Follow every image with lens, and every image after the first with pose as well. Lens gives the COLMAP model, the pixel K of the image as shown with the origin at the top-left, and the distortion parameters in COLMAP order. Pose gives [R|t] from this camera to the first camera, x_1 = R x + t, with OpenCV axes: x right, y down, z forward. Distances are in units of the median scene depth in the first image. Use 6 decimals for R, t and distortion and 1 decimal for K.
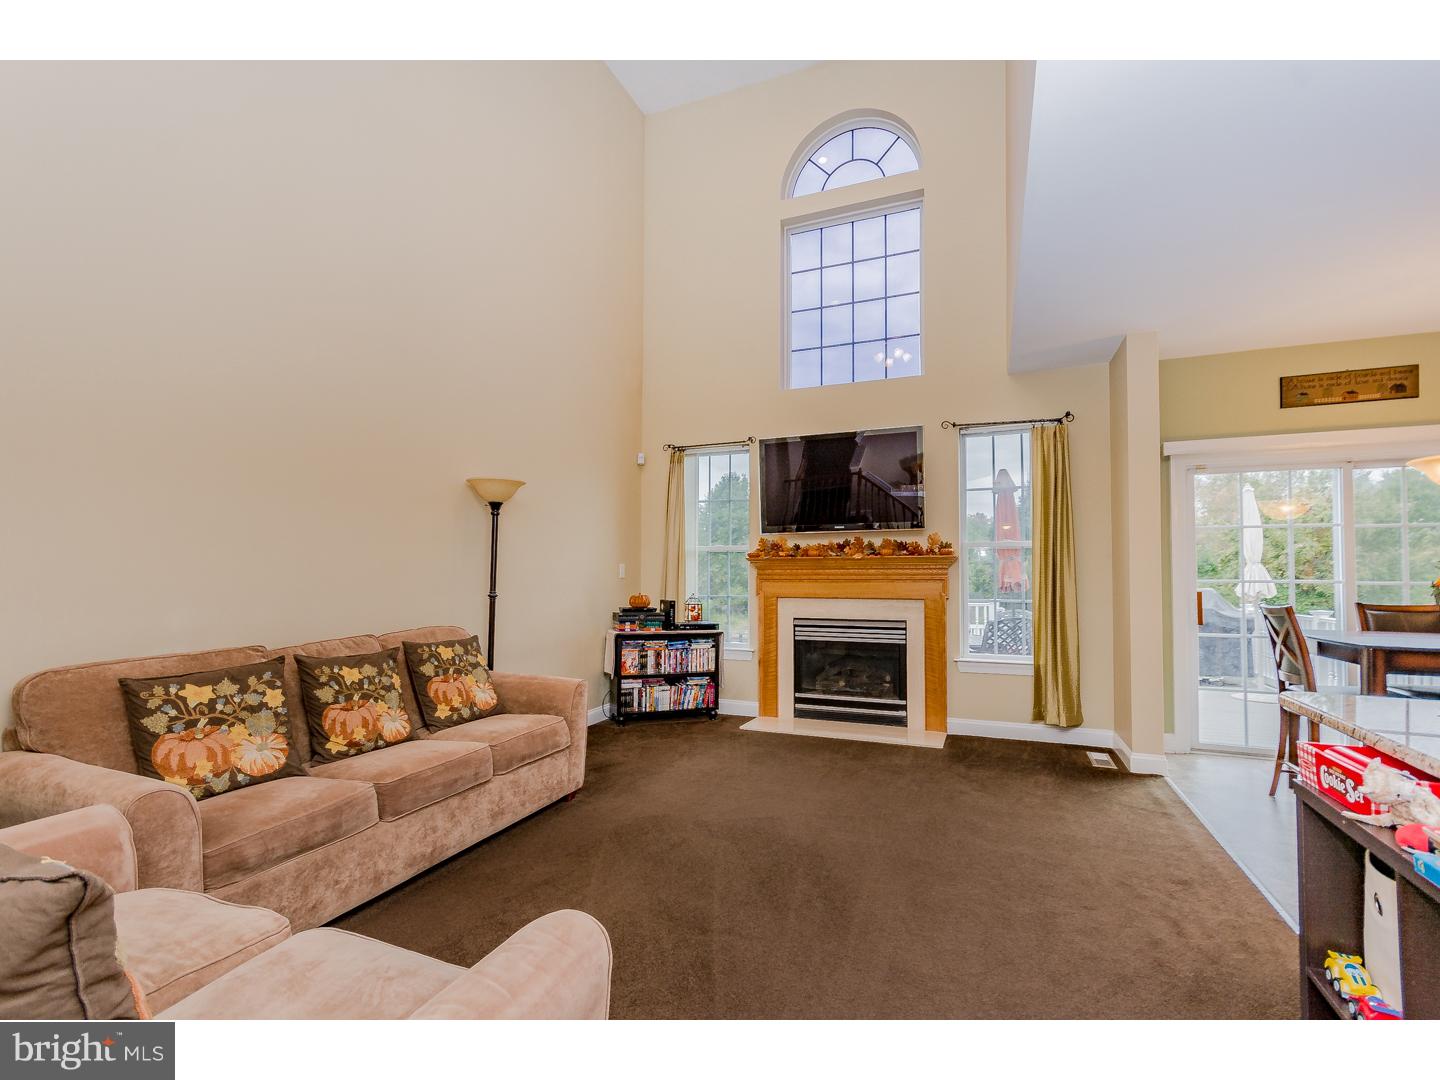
lens RADIAL K [[653.6, 0, 726.7], [0, 653.6, 556.0], [0, 0, 1]] dist [0.006470, -0.000486]
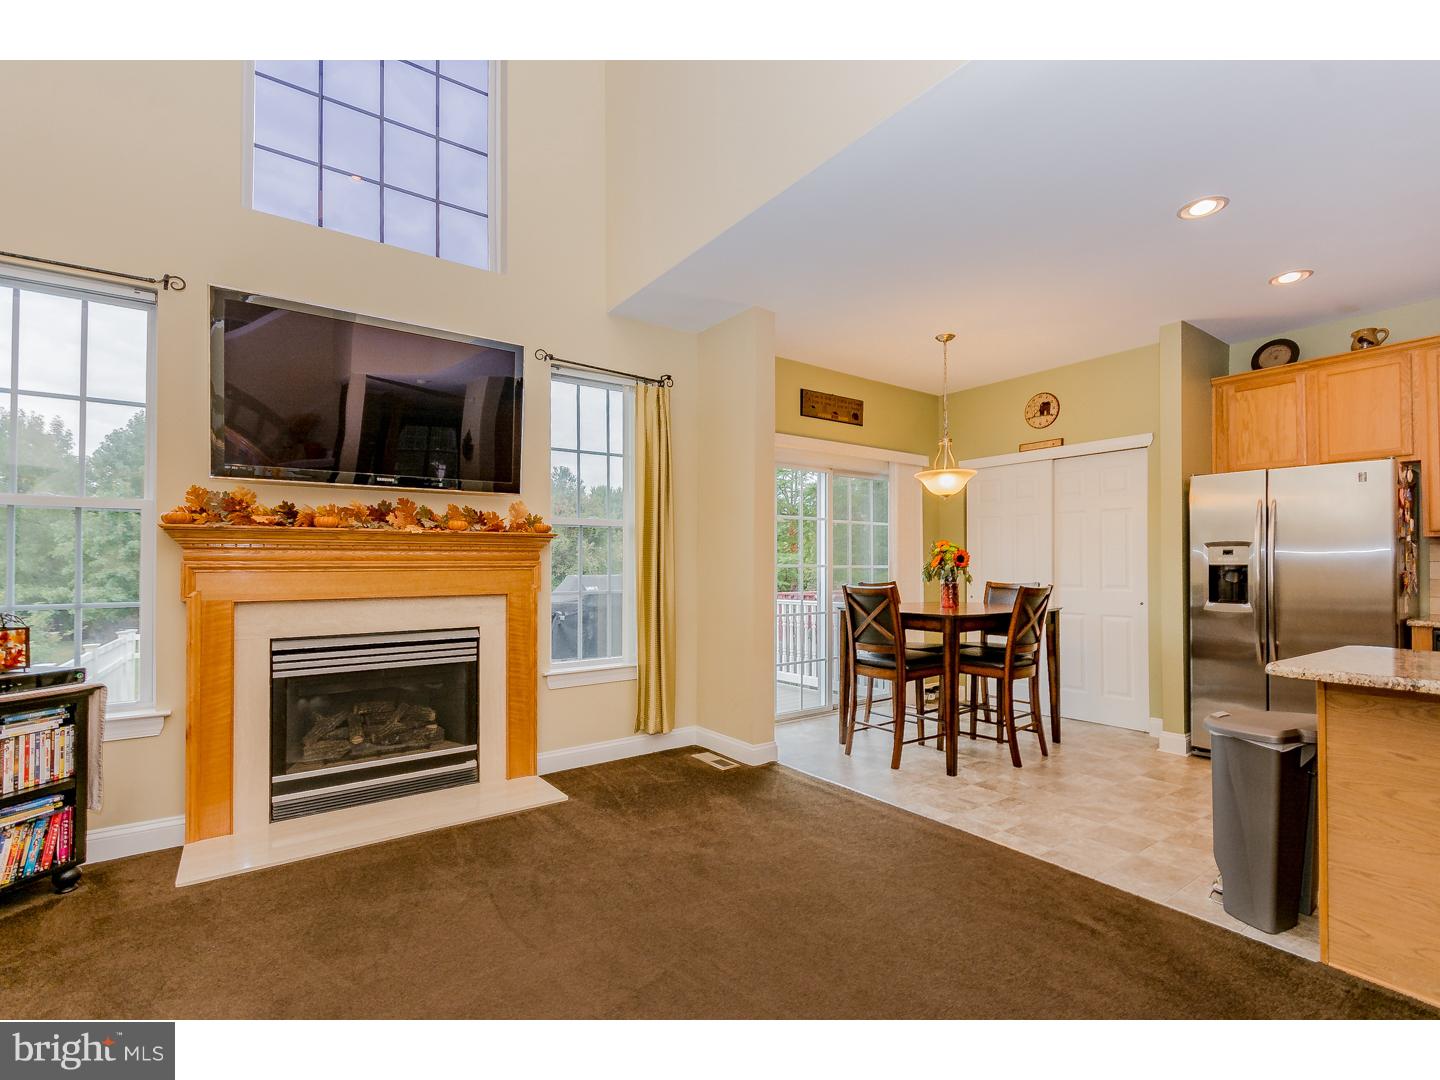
lens RADIAL K [[661.9, 0, 723.9], [0, 661.9, 556.1], [0, 0, 1]] dist [0.005216, -0.000671]
pose [[0.528395, 0.009239, 0.848948, -0.177843], [-0.020256, 0.999793, 0.001727, 0.018493], [-0.848757, -0.018109, 0.528473, 0.418274]]
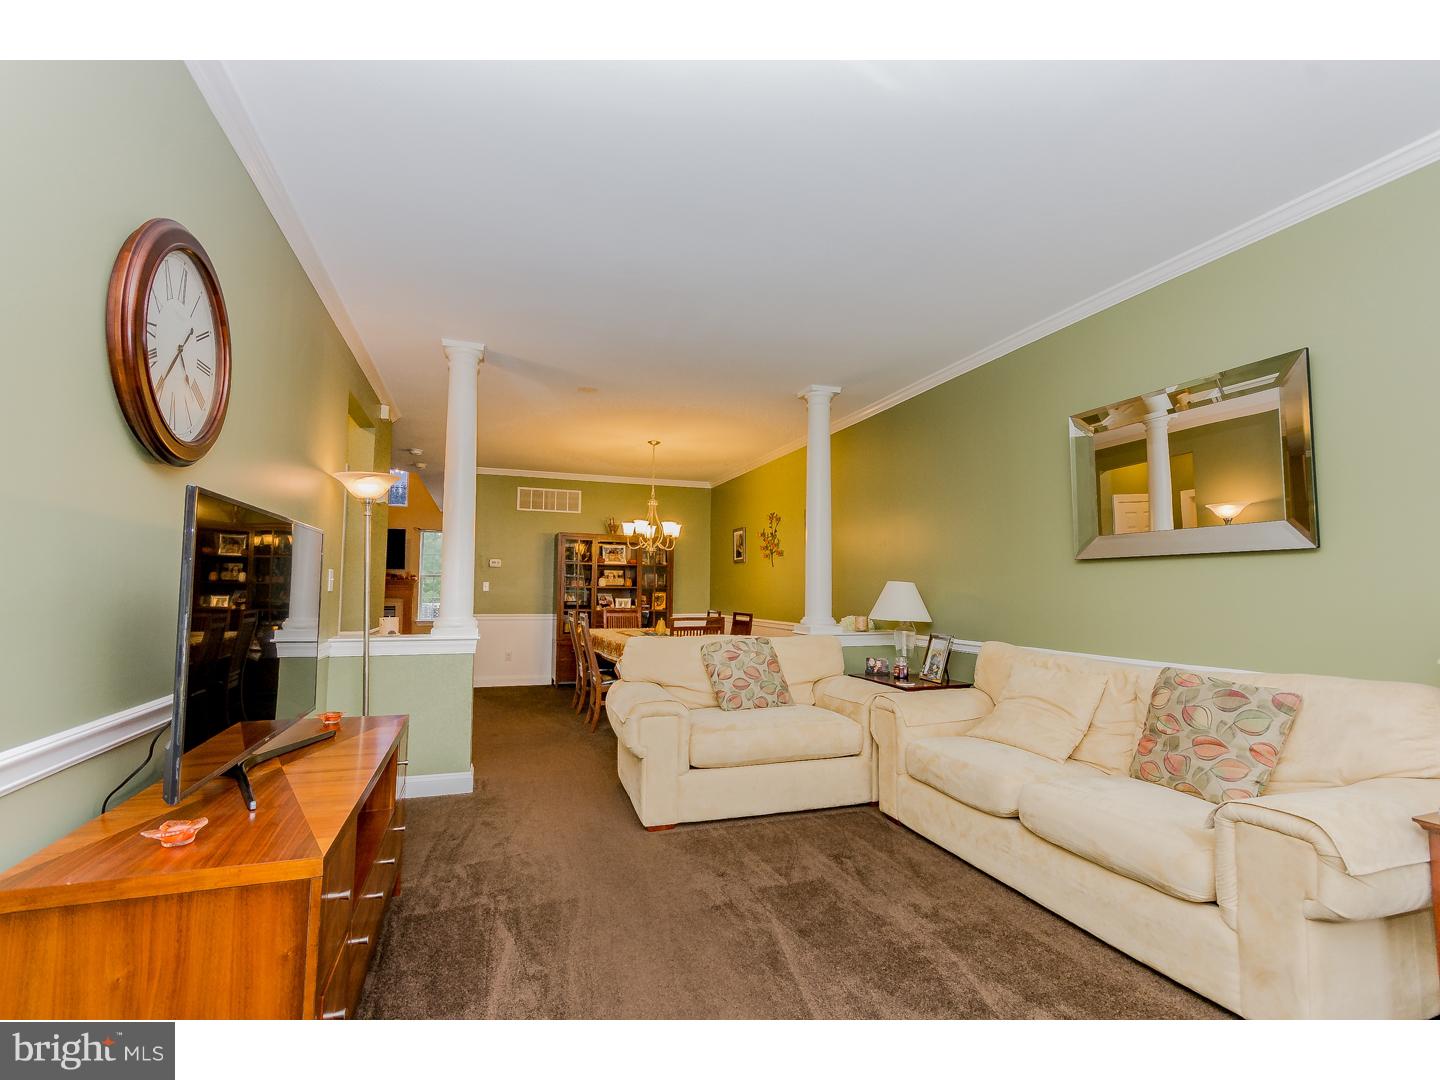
lens RADIAL K [[653.6, 0, 726.7], [0, 653.6, 556.0], [0, 0, 1]] dist [0.006470, -0.000486]
pose [[0.737755, 0.042948, 0.673701, -0.464217], [-0.027554, 0.999058, -0.033516, -0.039992], [-0.674506, 0.006163, 0.738244, -1.635621]]
